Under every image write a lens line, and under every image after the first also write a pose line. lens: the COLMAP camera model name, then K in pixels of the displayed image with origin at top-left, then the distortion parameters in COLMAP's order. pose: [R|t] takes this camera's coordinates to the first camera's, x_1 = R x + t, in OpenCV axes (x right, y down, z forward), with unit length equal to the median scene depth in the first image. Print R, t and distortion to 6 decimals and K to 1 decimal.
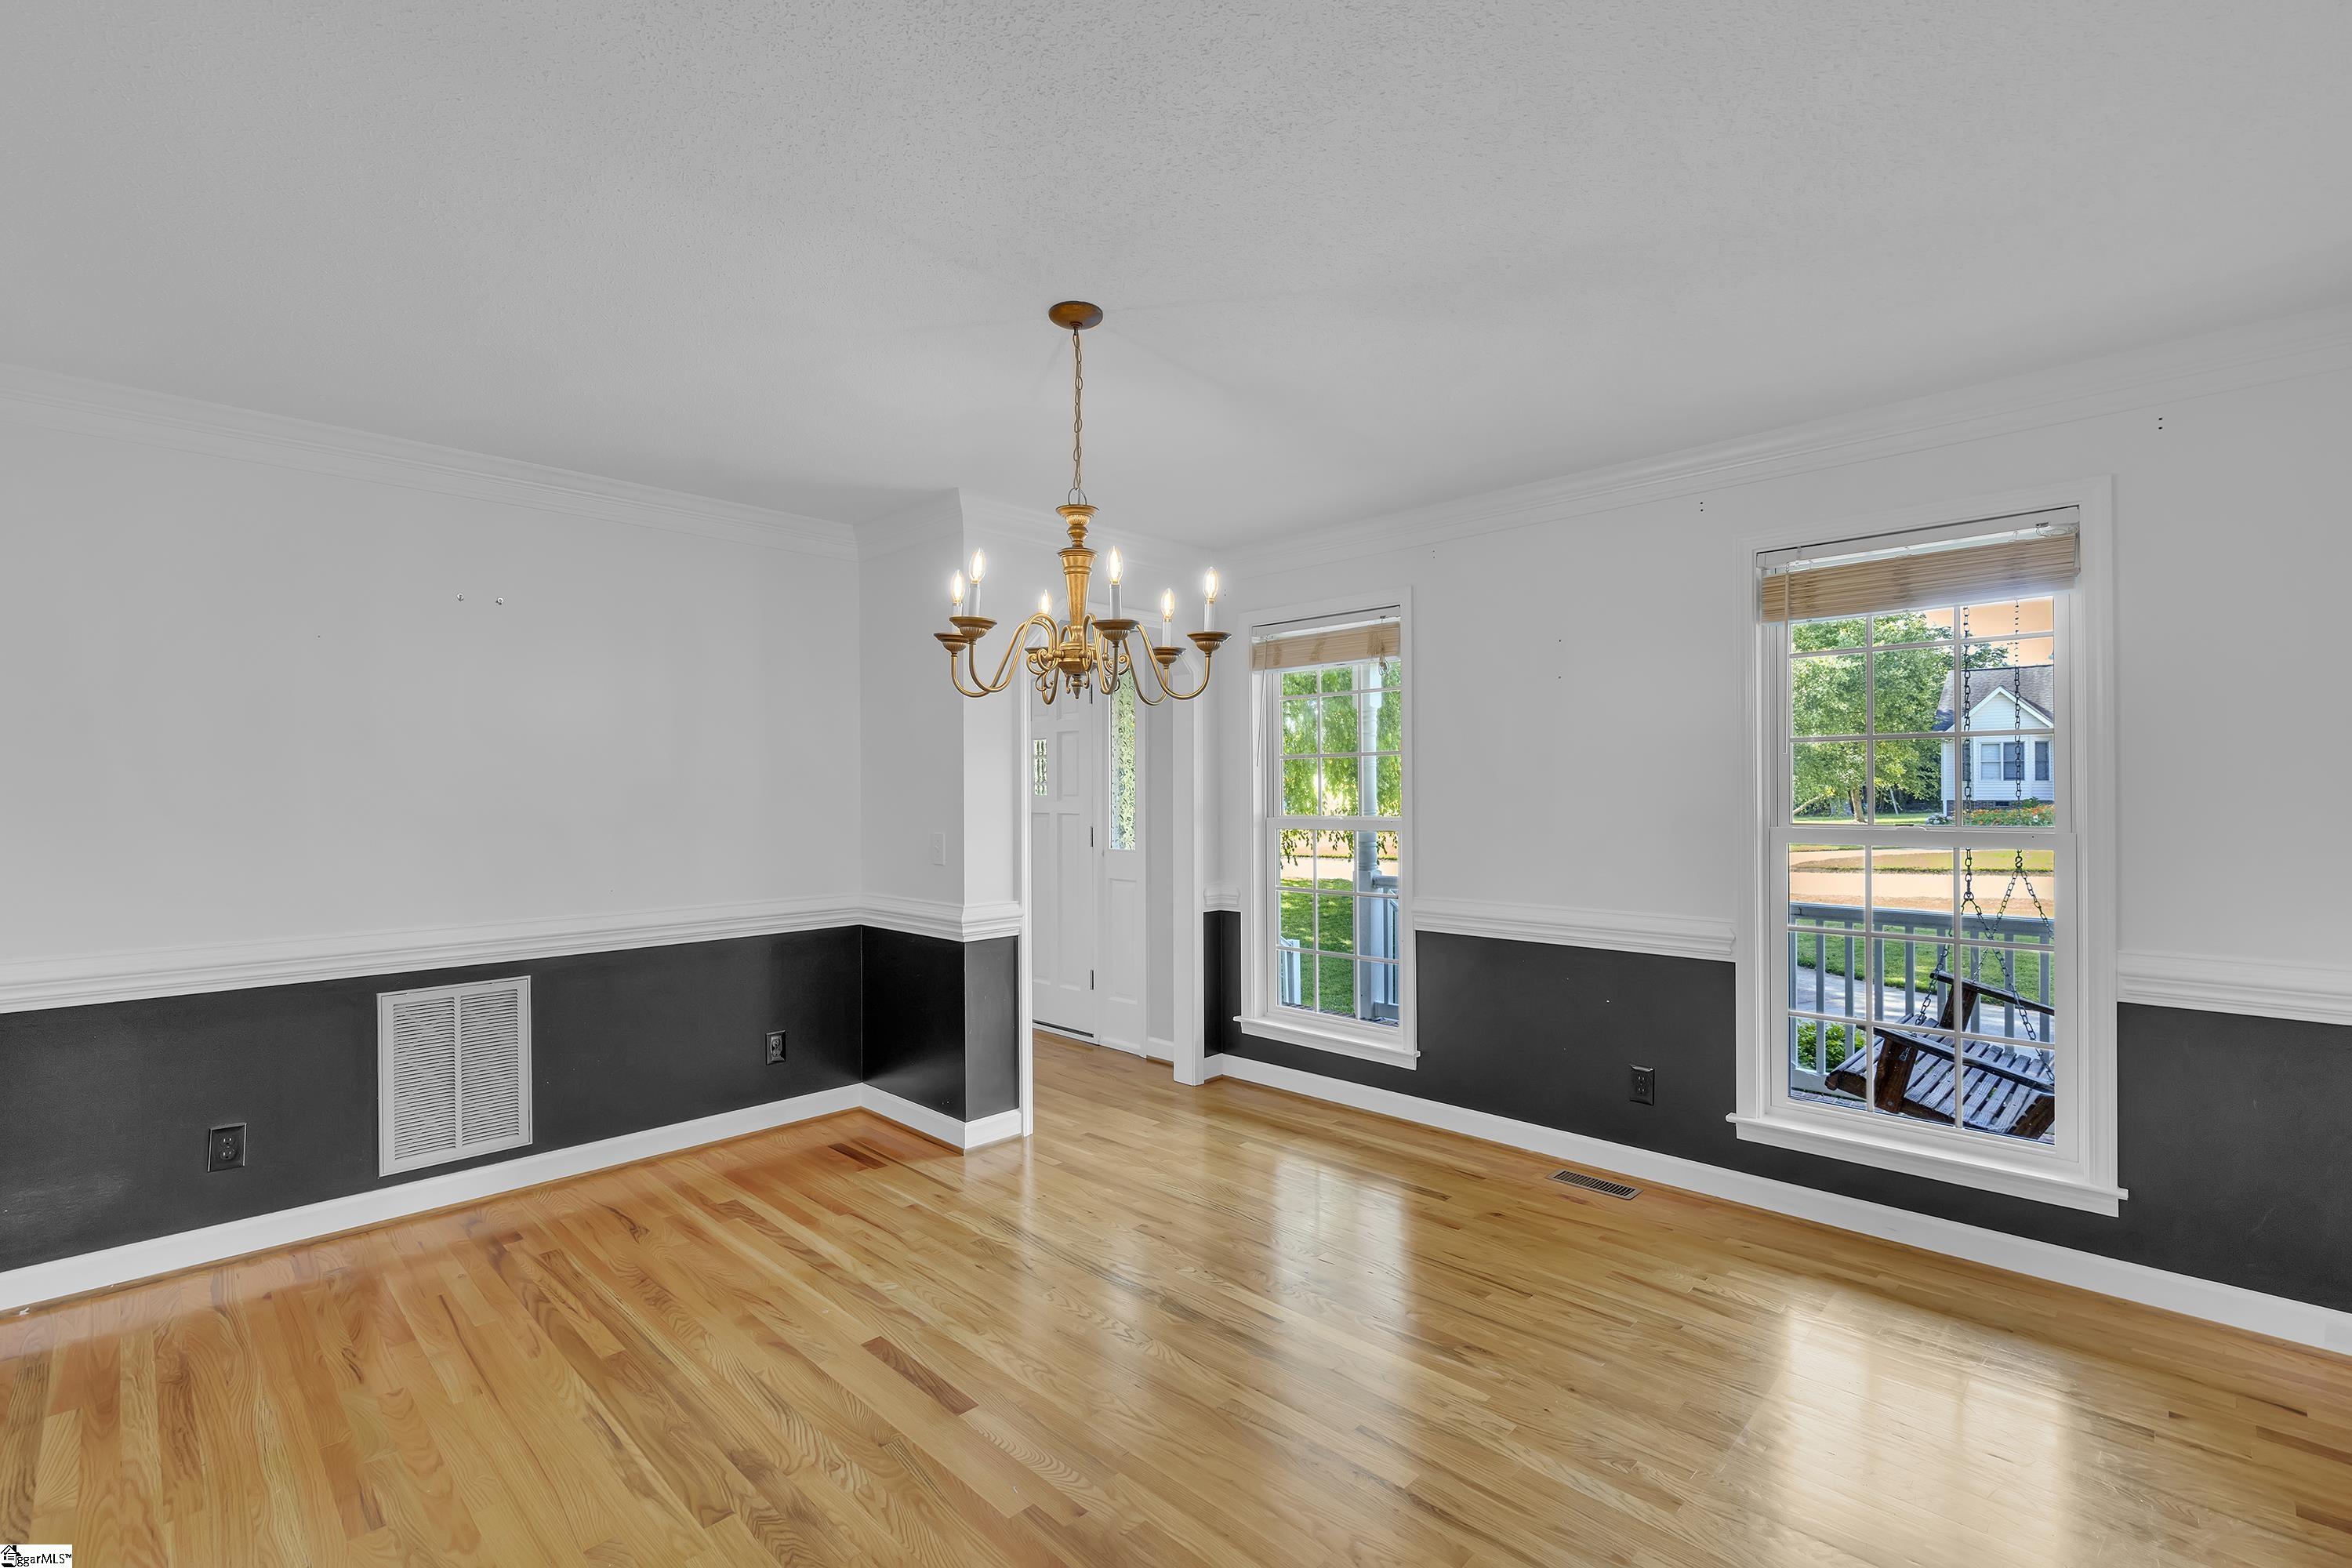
lens RADIAL K [[1056.1, 0, 1174.1], [0, 1056.1, 795.5], [0, 0, 1]] dist [0.000778, 0.000380]
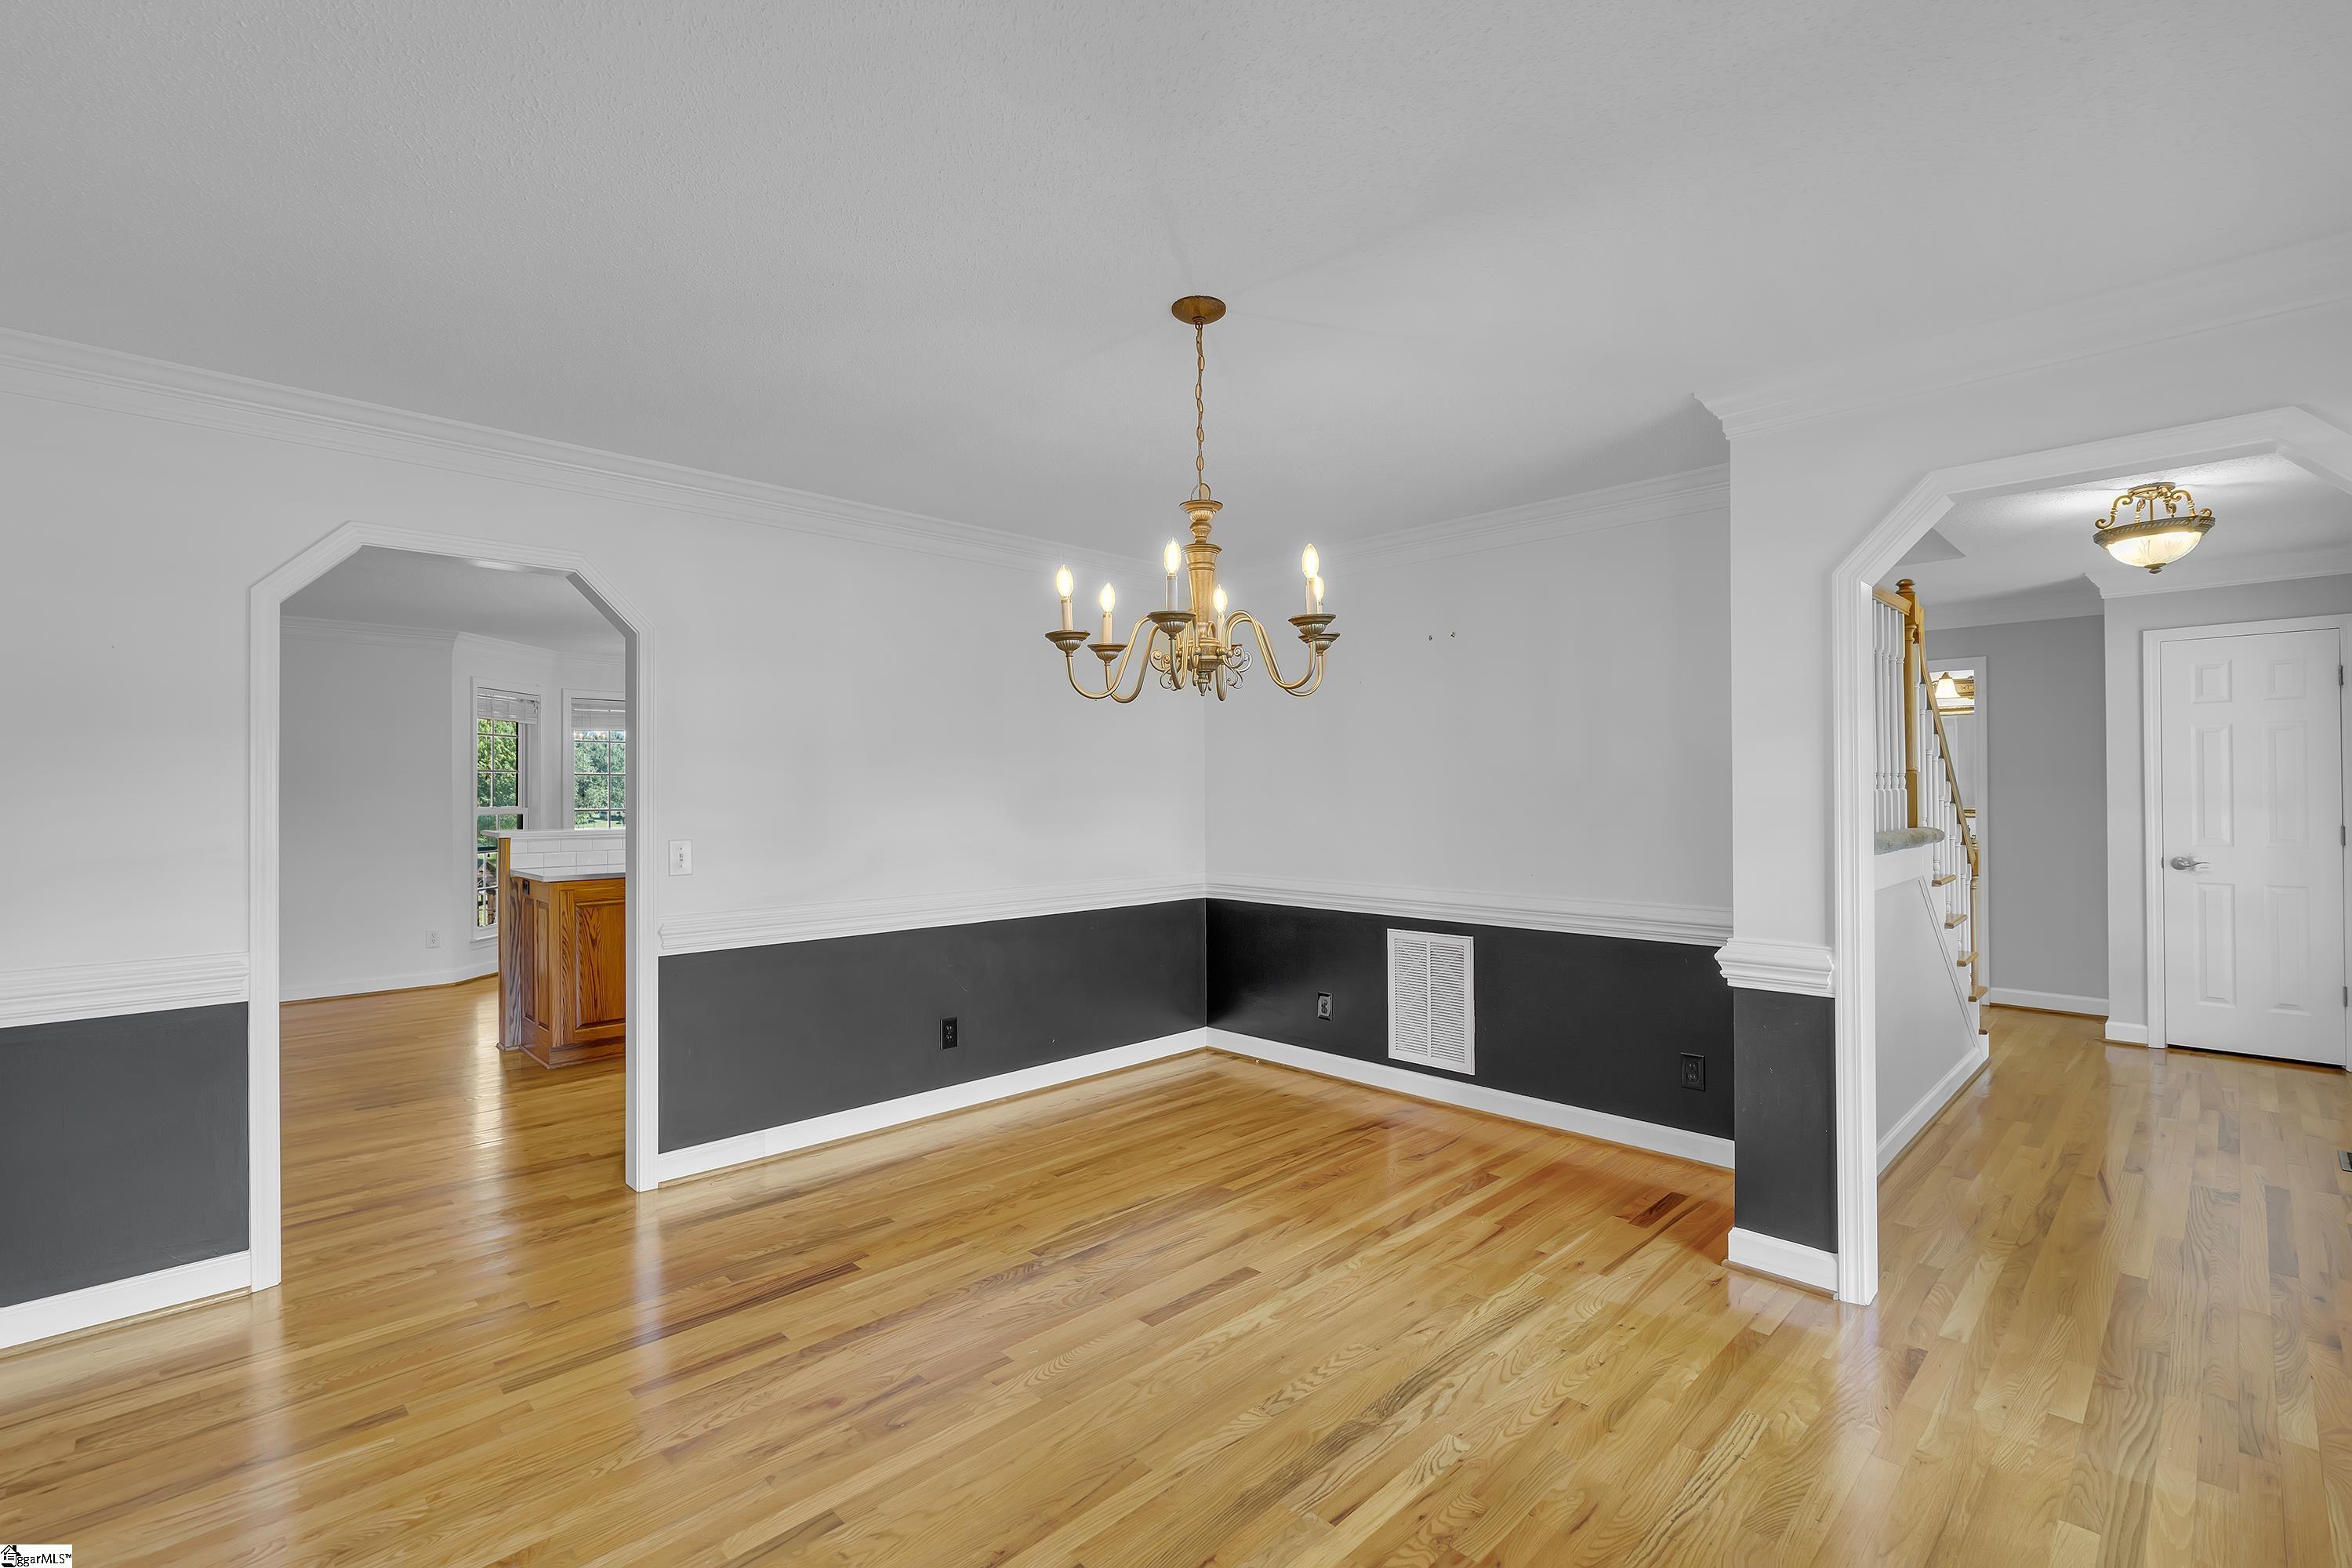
lens RADIAL K [[1056.1, 0, 1174.1], [0, 1056.1, 795.5], [0, 0, 1]] dist [0.000778, 0.000380]
pose [[-0.019147, 0.010158, -0.999765, 0.728075], [-0.000284, 0.999948, 0.010165, -0.006515], [0.999817, 0.000478, -0.019143, 0.800548]]
